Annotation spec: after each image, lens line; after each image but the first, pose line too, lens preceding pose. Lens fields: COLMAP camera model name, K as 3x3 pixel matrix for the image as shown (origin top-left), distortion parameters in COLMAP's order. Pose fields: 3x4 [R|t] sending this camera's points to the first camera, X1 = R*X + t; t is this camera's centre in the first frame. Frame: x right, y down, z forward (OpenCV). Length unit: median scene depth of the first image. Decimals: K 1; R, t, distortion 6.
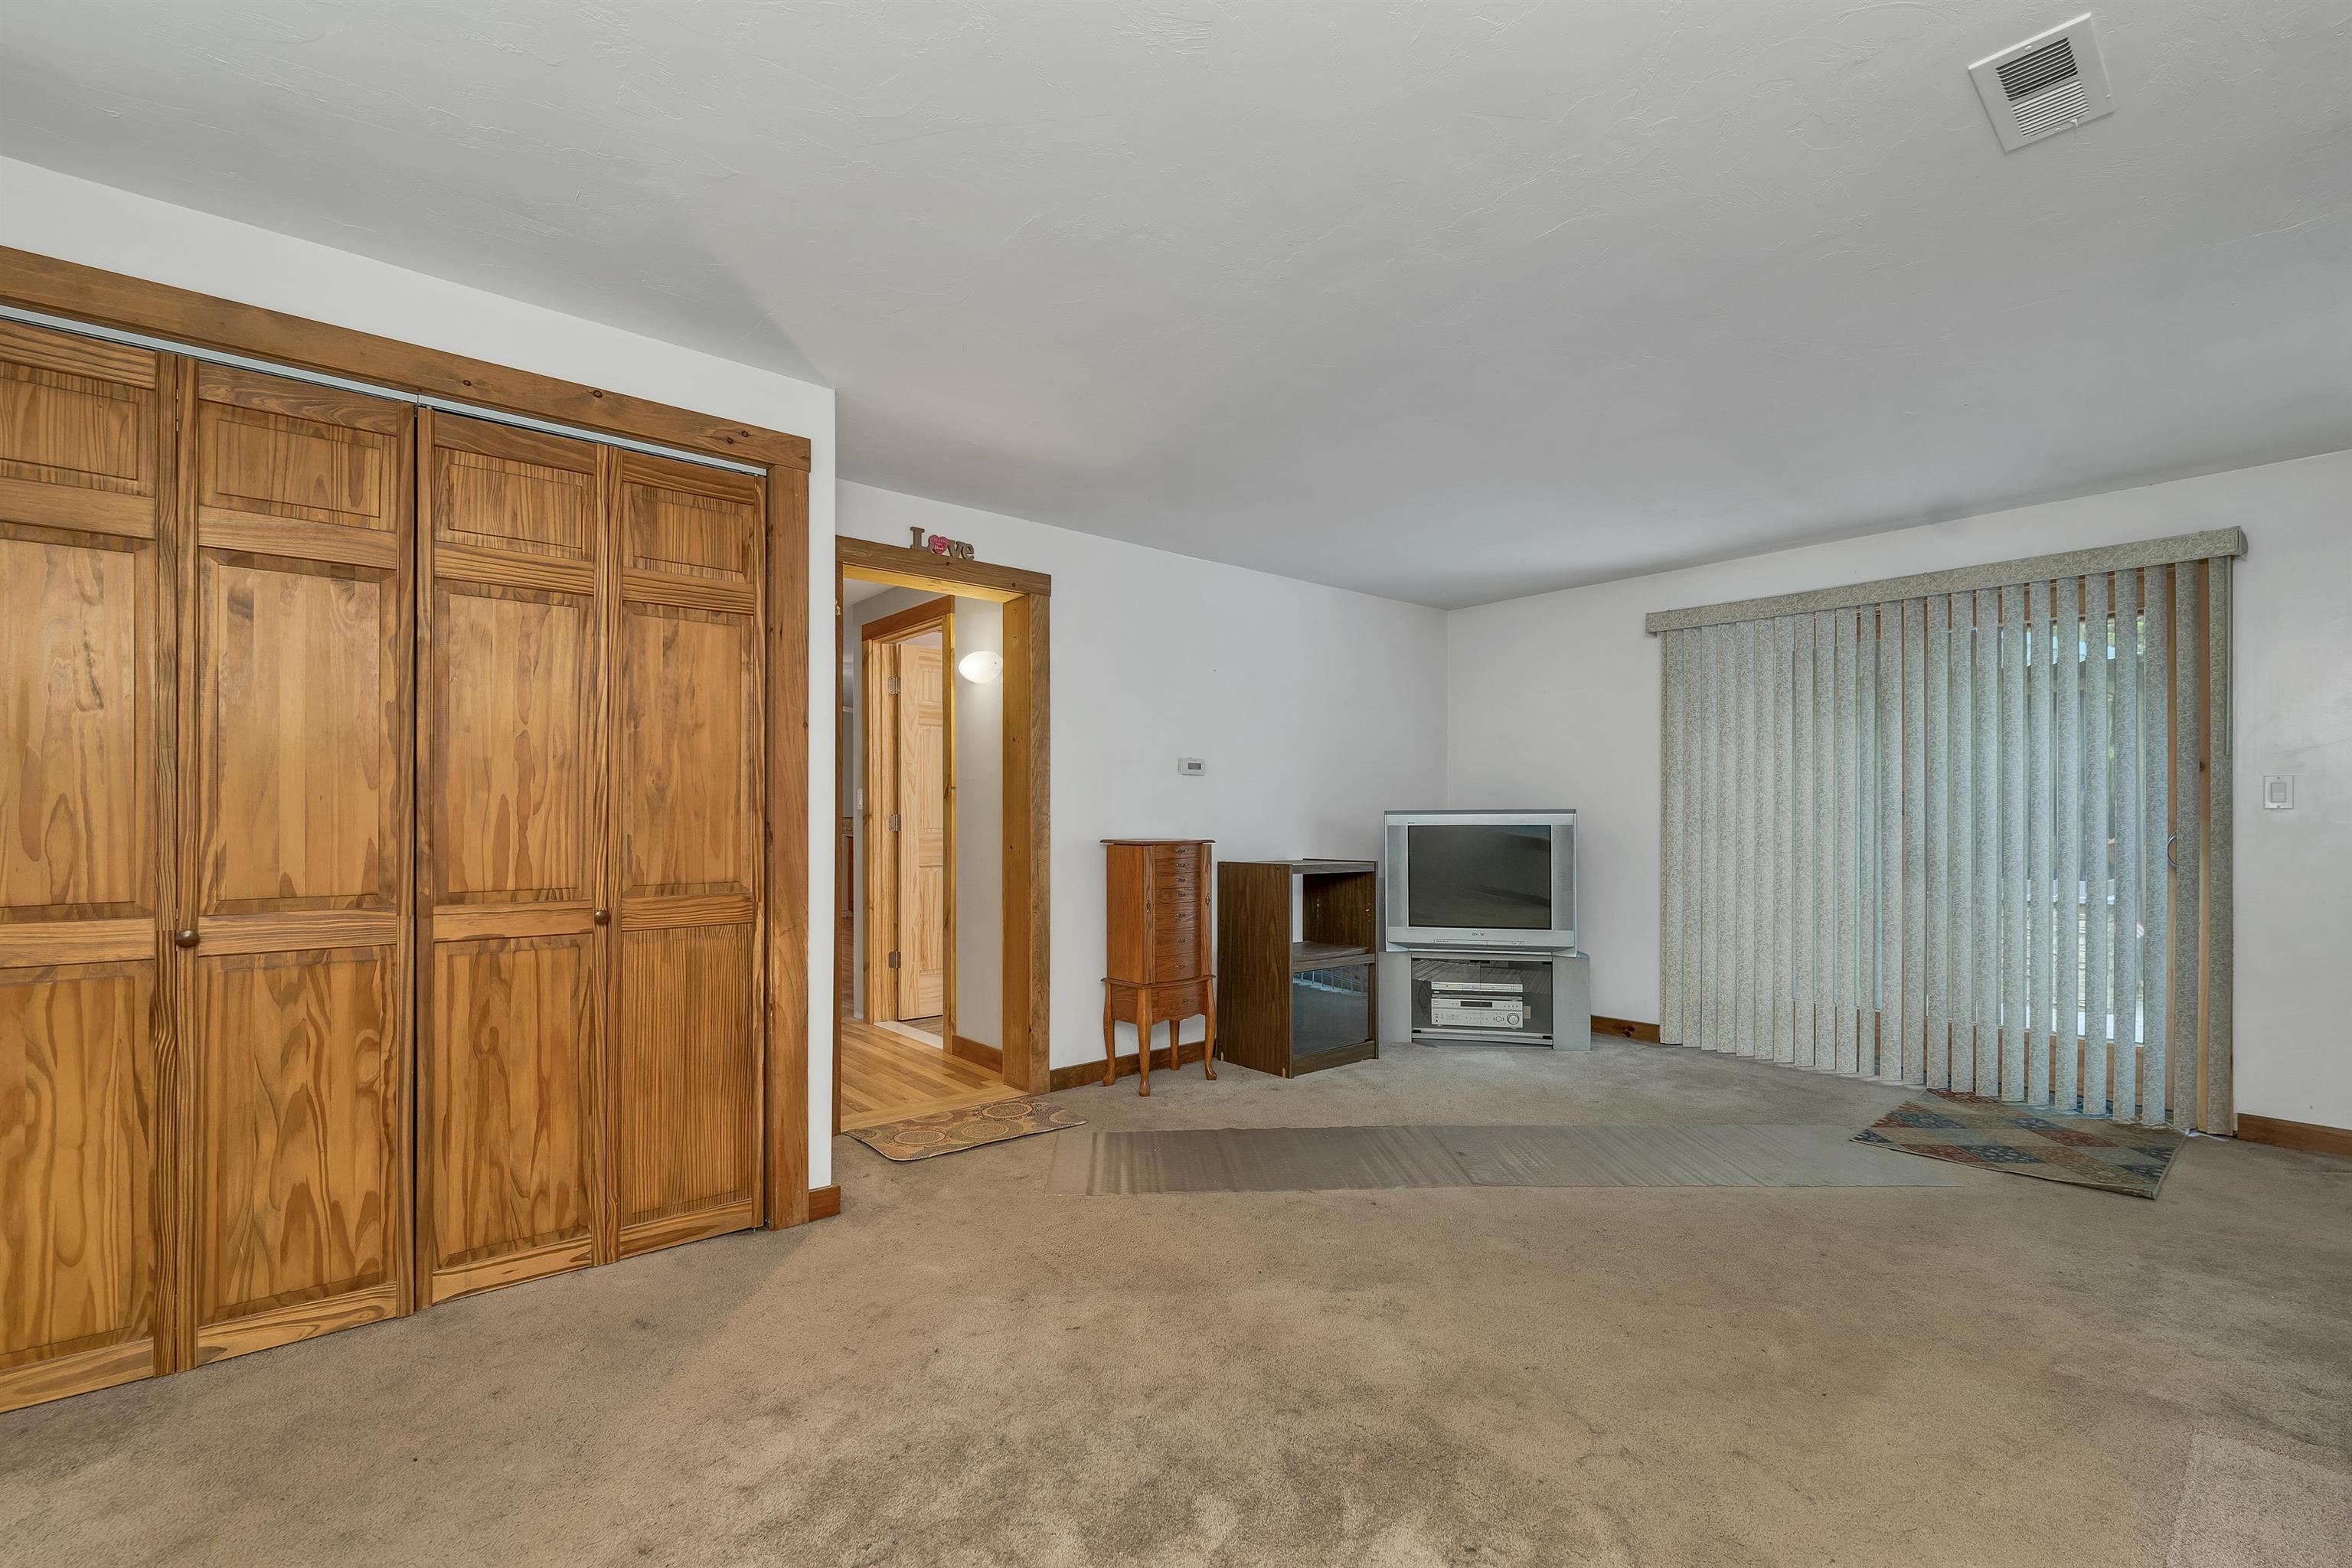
lens RADIAL K [[1025.9, 0, 1171.8], [0, 1025.9, 810.4], [0, 0, 1]] dist [-0.017497, -0.000125]
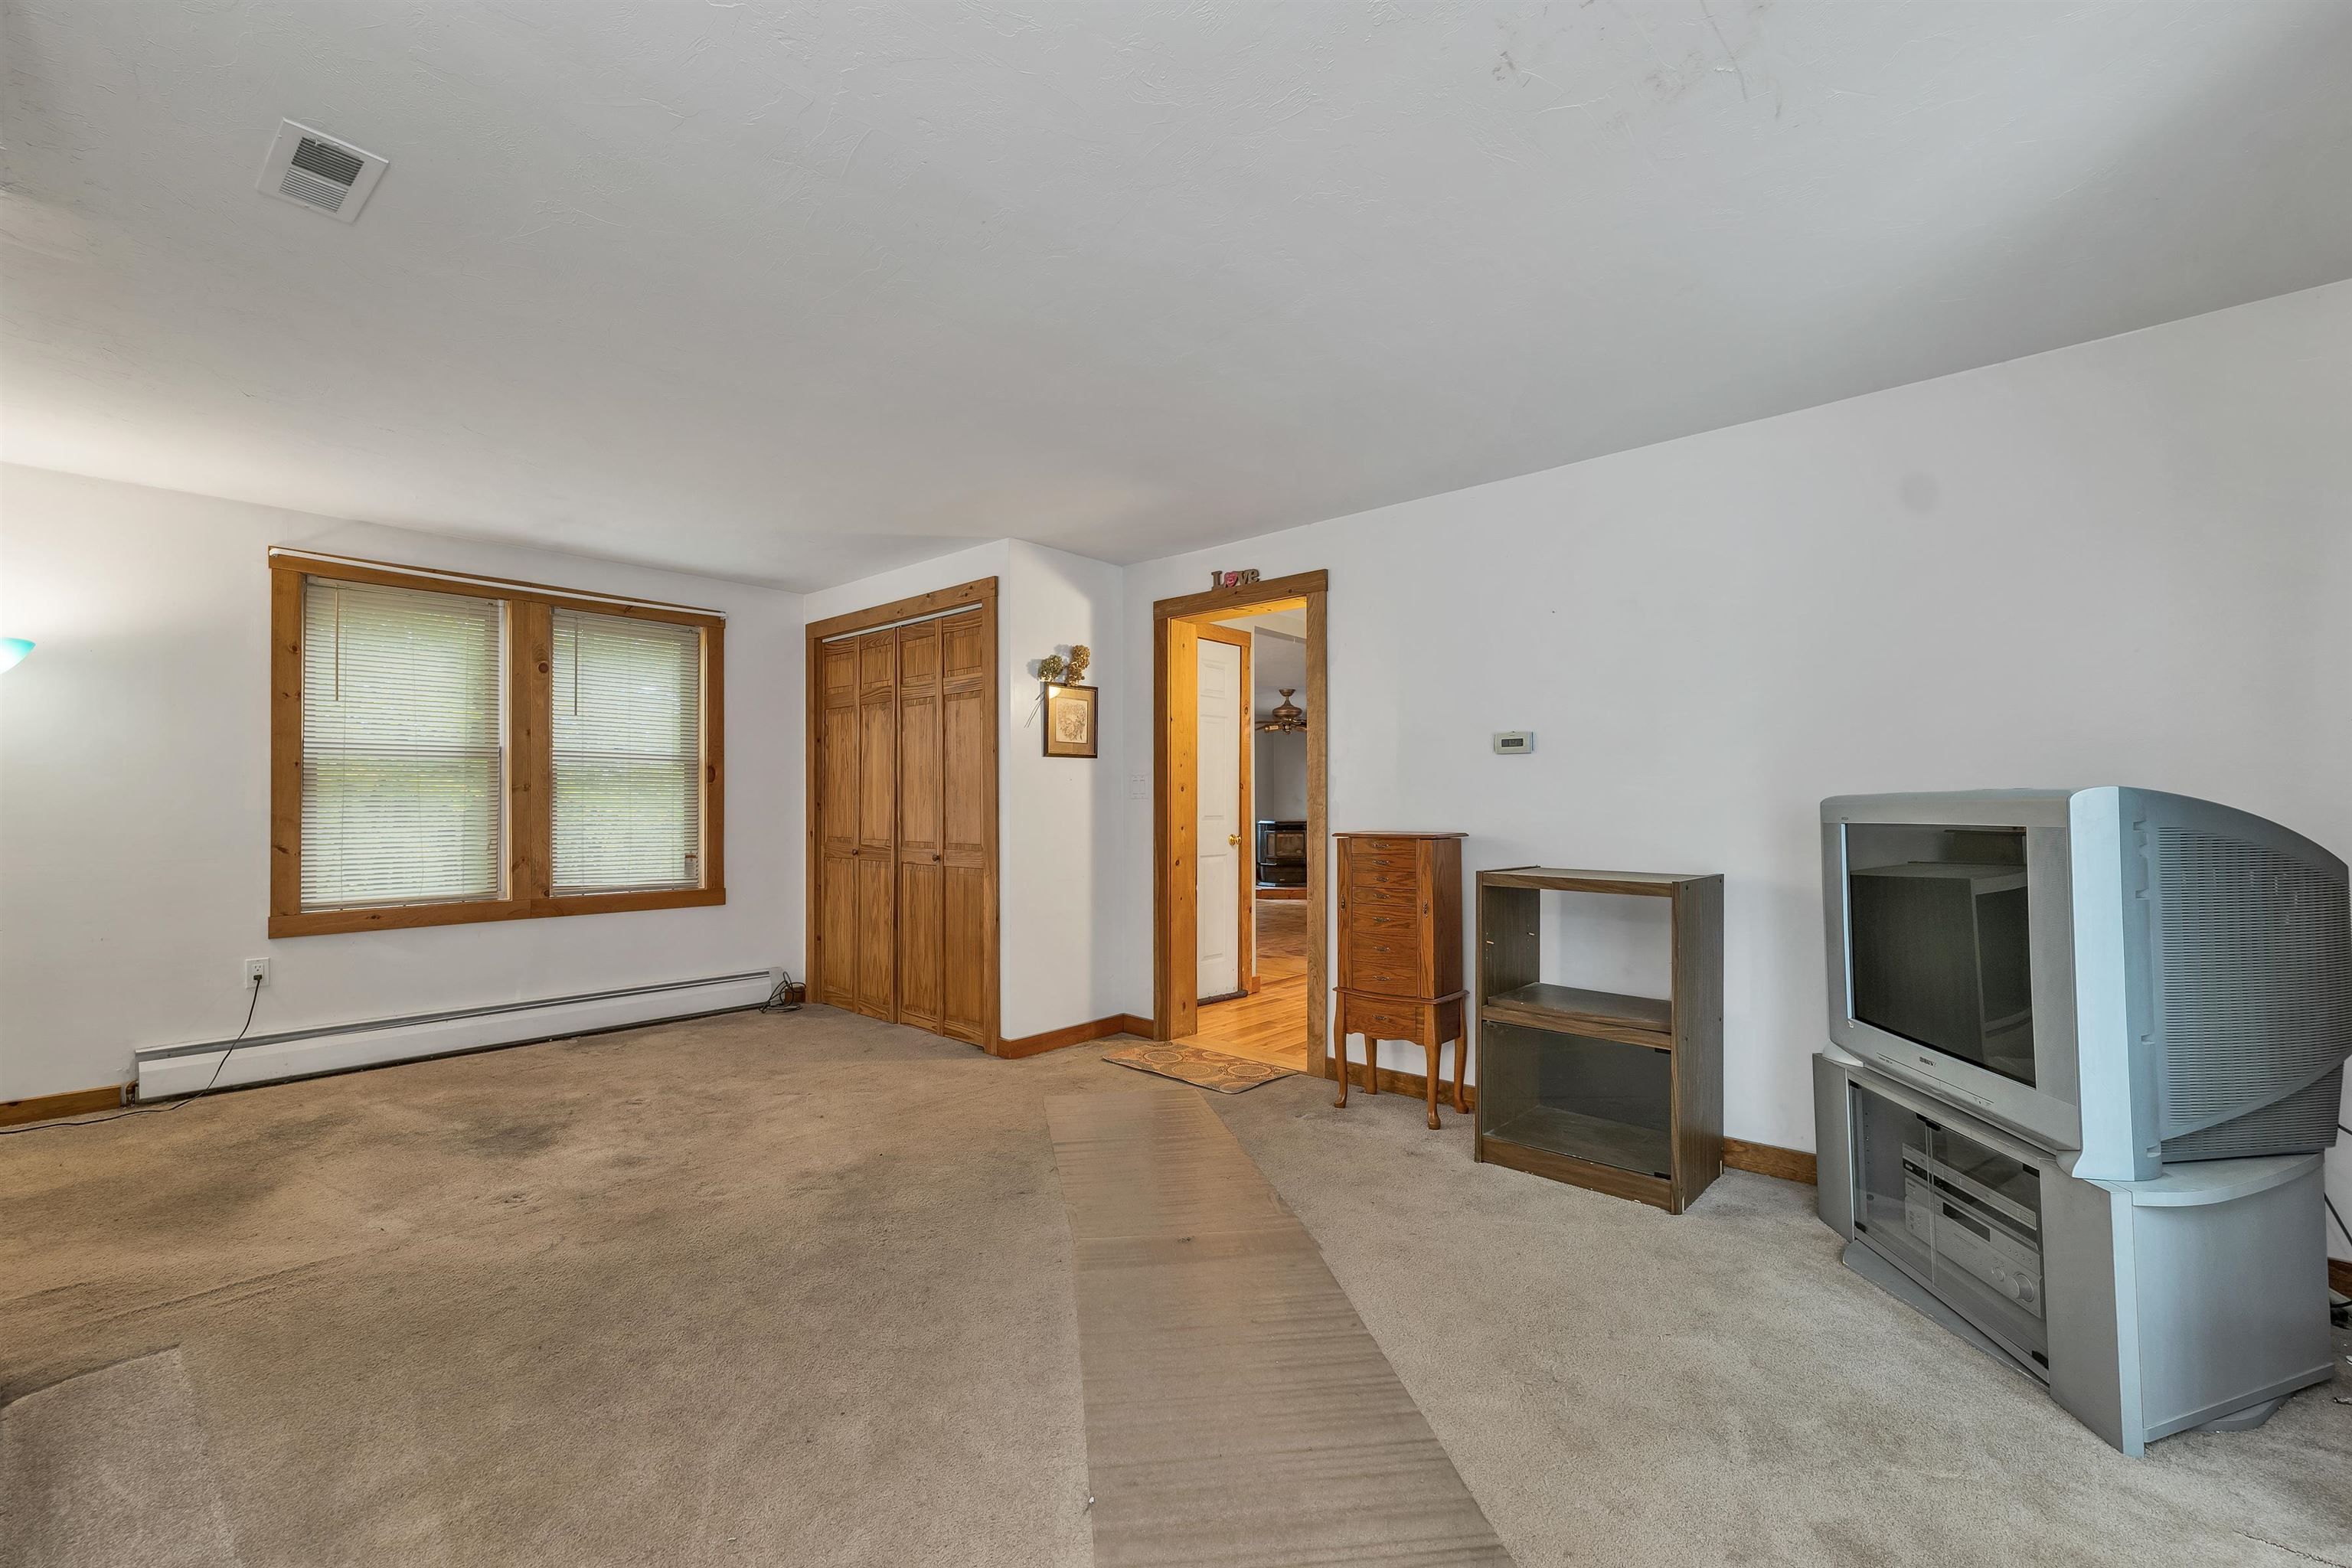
lens RADIAL K [[980.6, 0, 1166.4], [0, 980.6, 798.9], [0, 0, 1]] dist [0.000864, 0.000203]
pose [[0.122266, -0.009599, -0.992451, 1.303775], [0.006096, 0.999942, -0.008921, 0.009490], [0.992479, -0.004959, 0.122317, 1.140301]]
